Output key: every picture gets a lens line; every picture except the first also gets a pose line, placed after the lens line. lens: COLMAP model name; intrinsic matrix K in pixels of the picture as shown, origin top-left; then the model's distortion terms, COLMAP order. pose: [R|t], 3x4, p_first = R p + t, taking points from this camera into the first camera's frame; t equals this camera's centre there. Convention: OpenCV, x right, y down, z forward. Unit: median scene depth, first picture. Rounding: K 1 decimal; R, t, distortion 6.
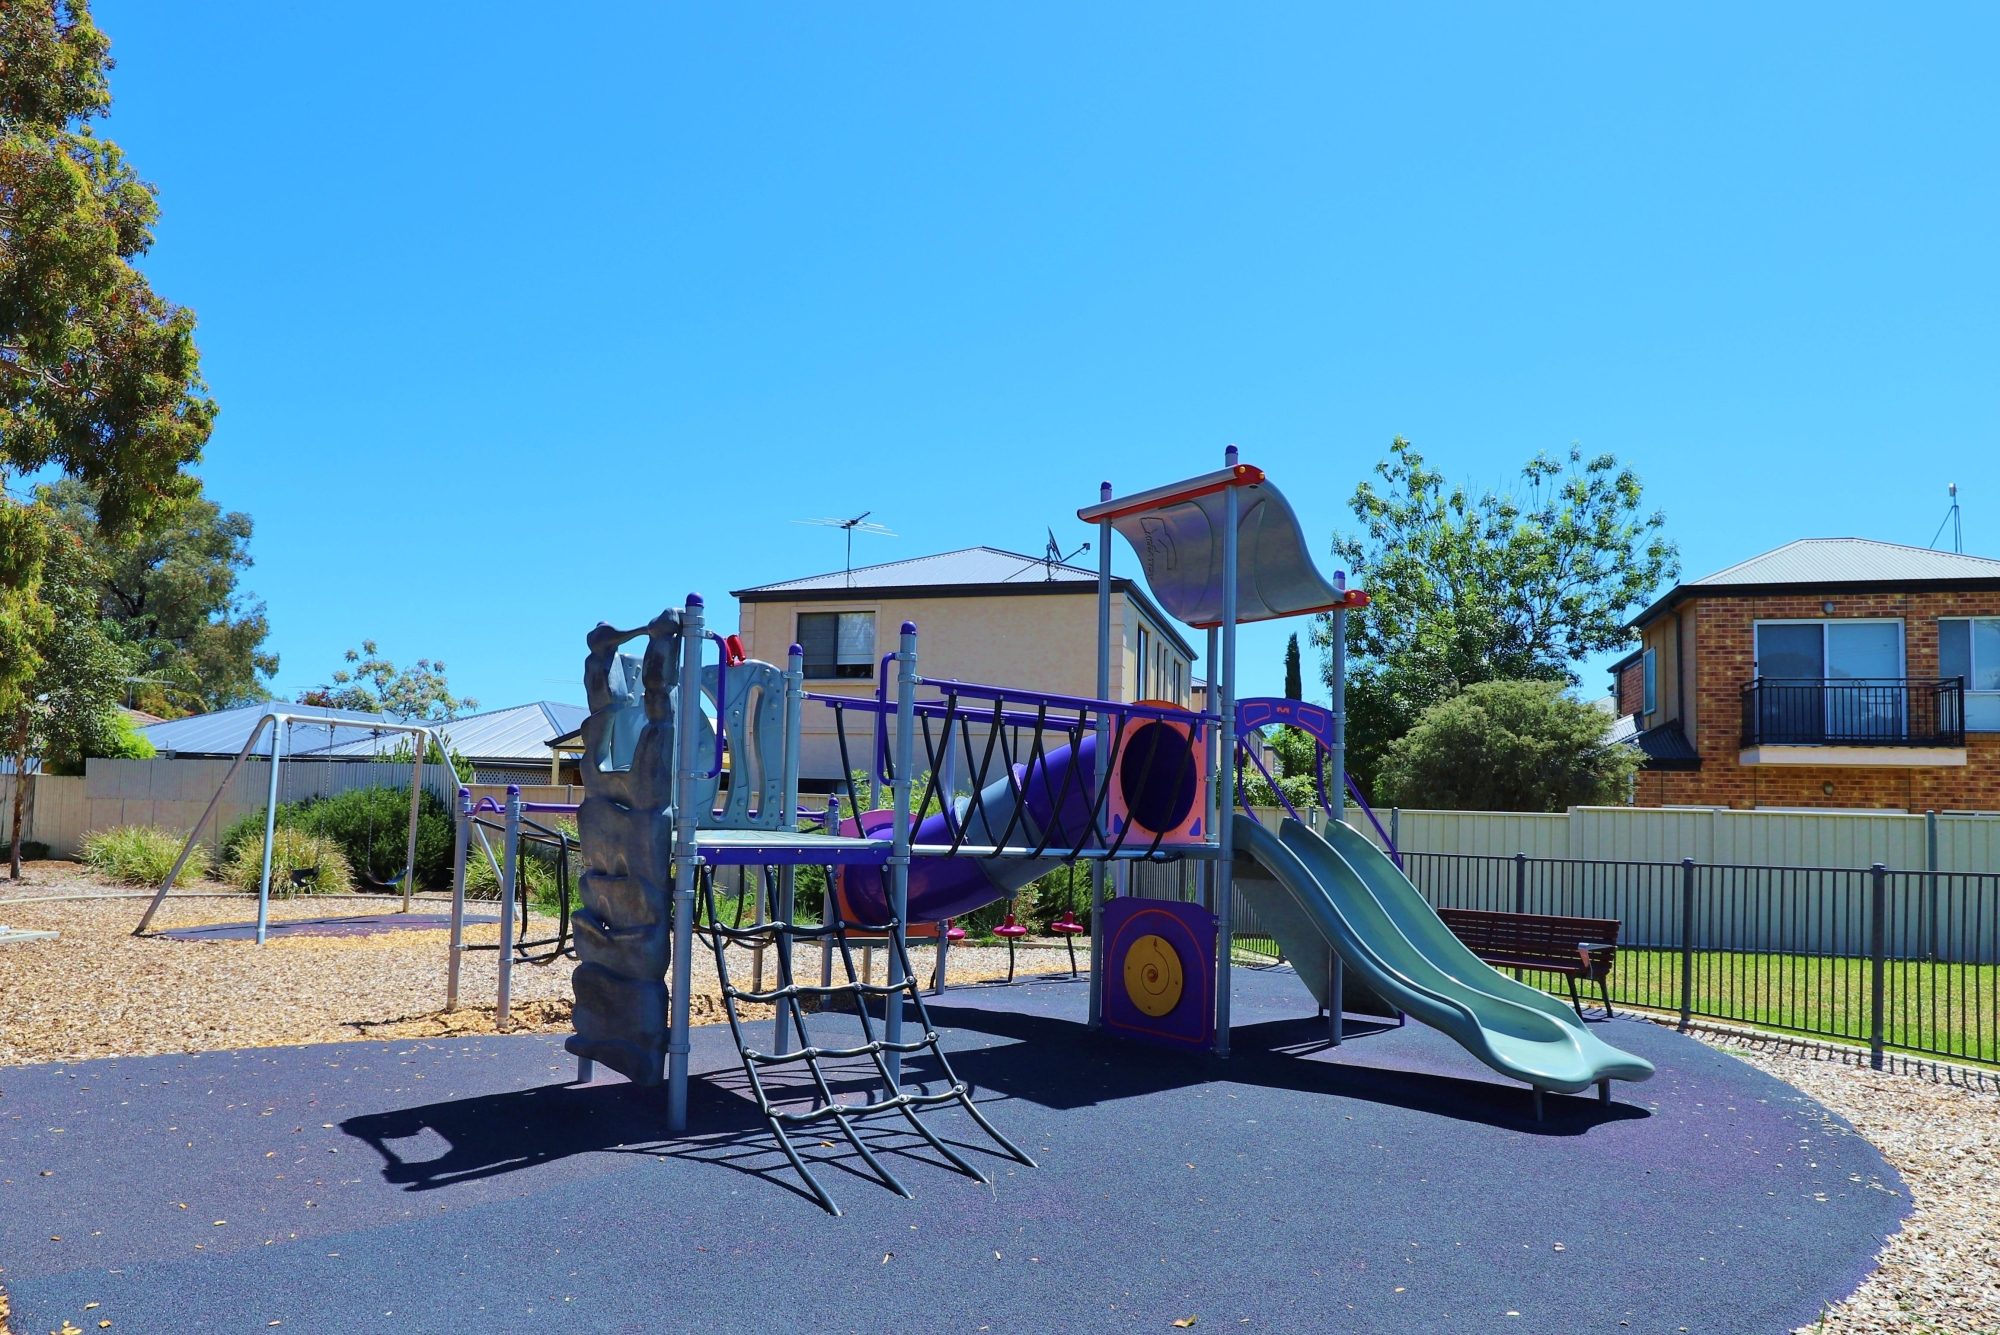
lens RADIAL K [[1229.4, 0, 962.0], [0, 1229.4, 781.0], [0, 0, 1]] dist [-0.015342, -0.000427]
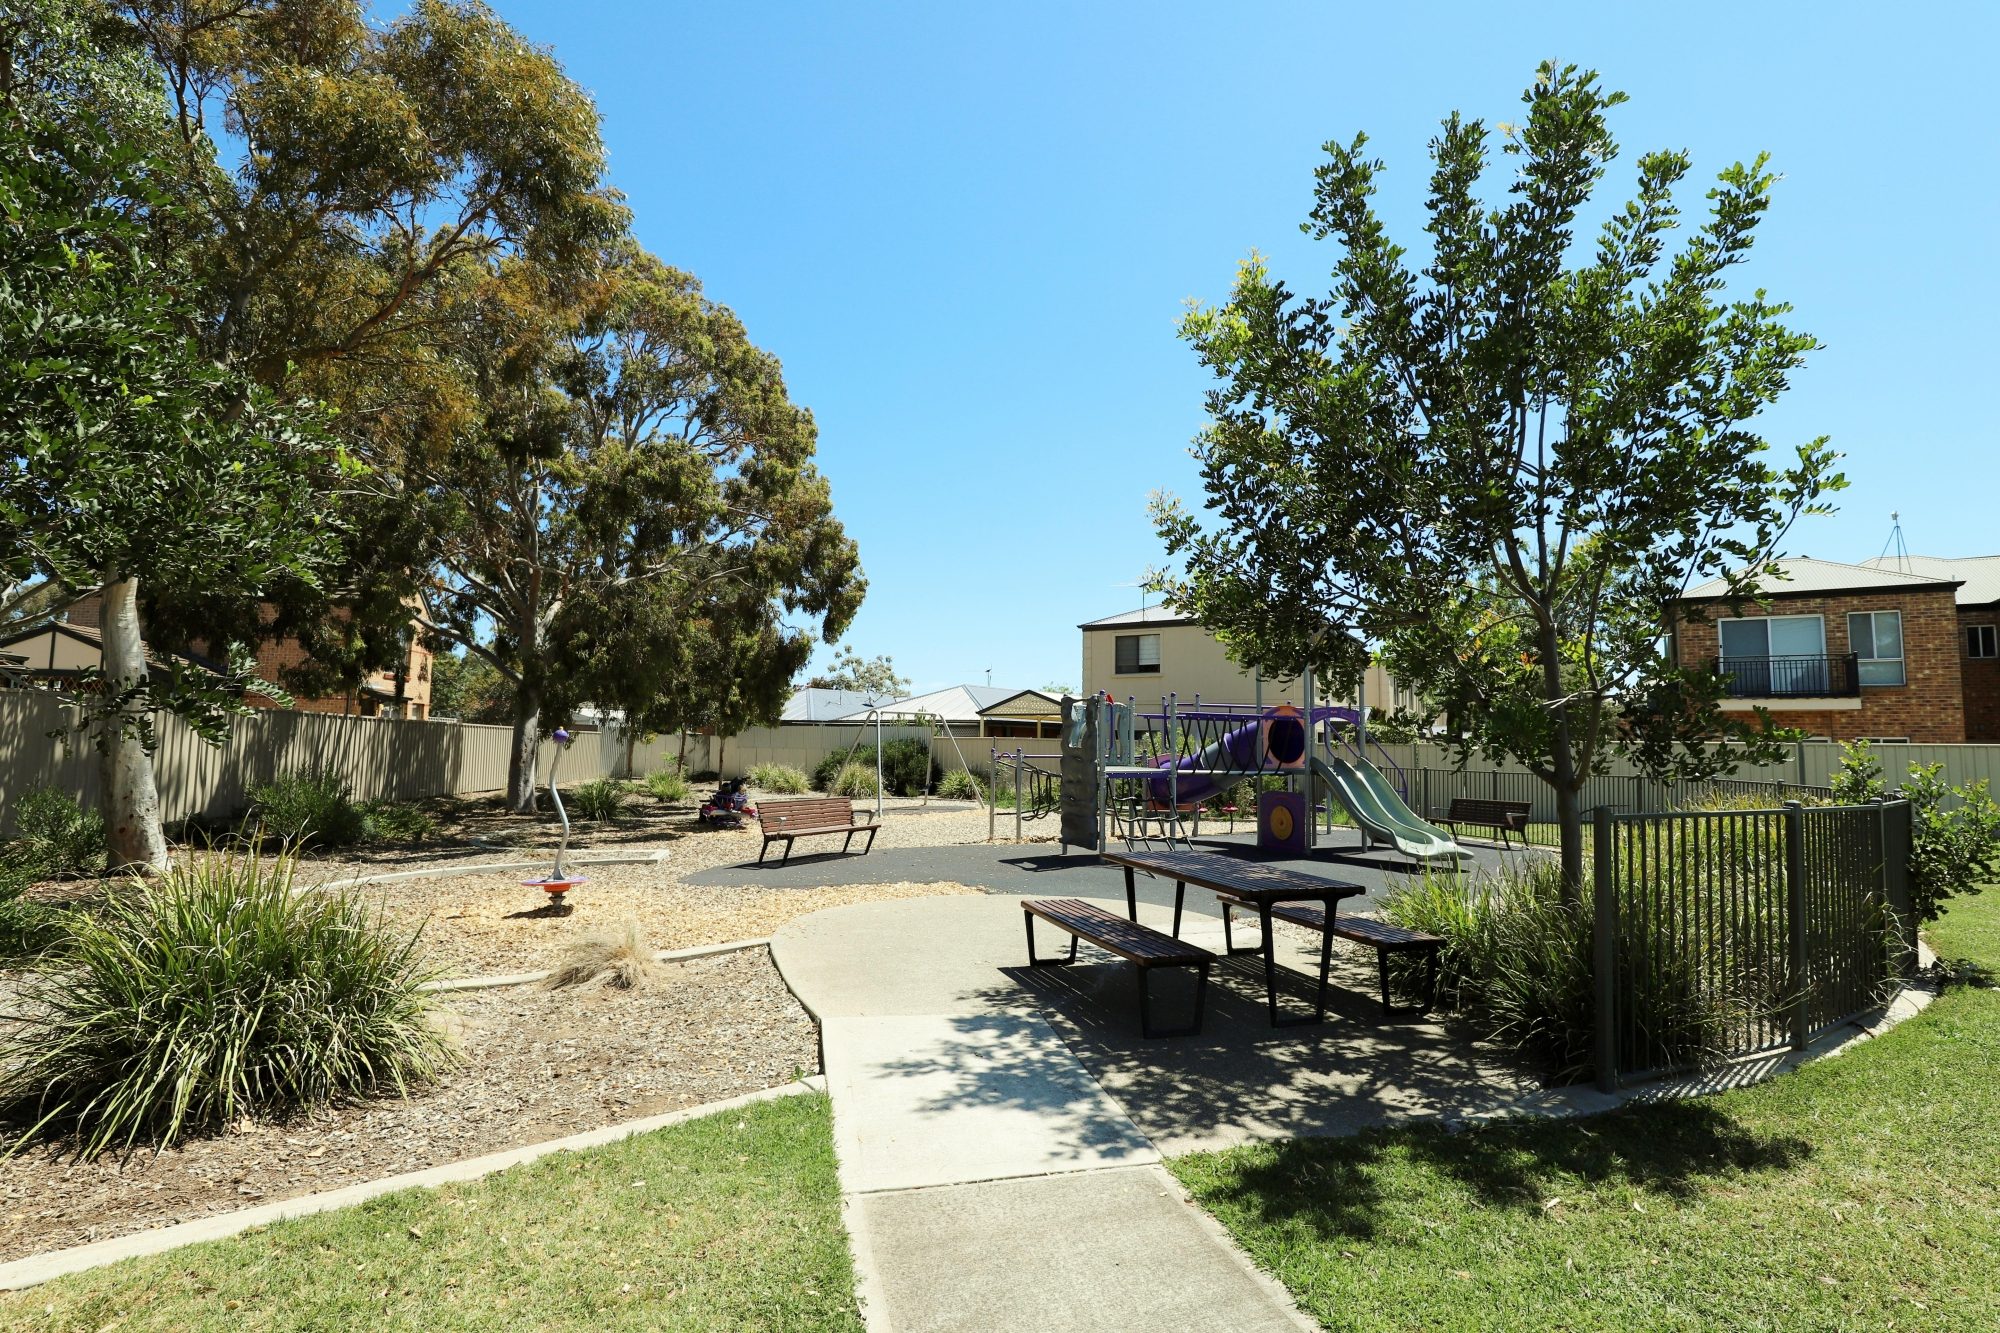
lens RADIAL K [[920.6, 0, 1004.5], [0, 920.6, 666.7], [0, 0, 1]] dist [-0.024198, 0.002841]
pose [[0.970806, -0.036681, -0.237045, 0.026852], [0.023530, 0.998035, -0.058075, -0.023469], [0.238709, 0.050802, 0.969761, -0.367329]]
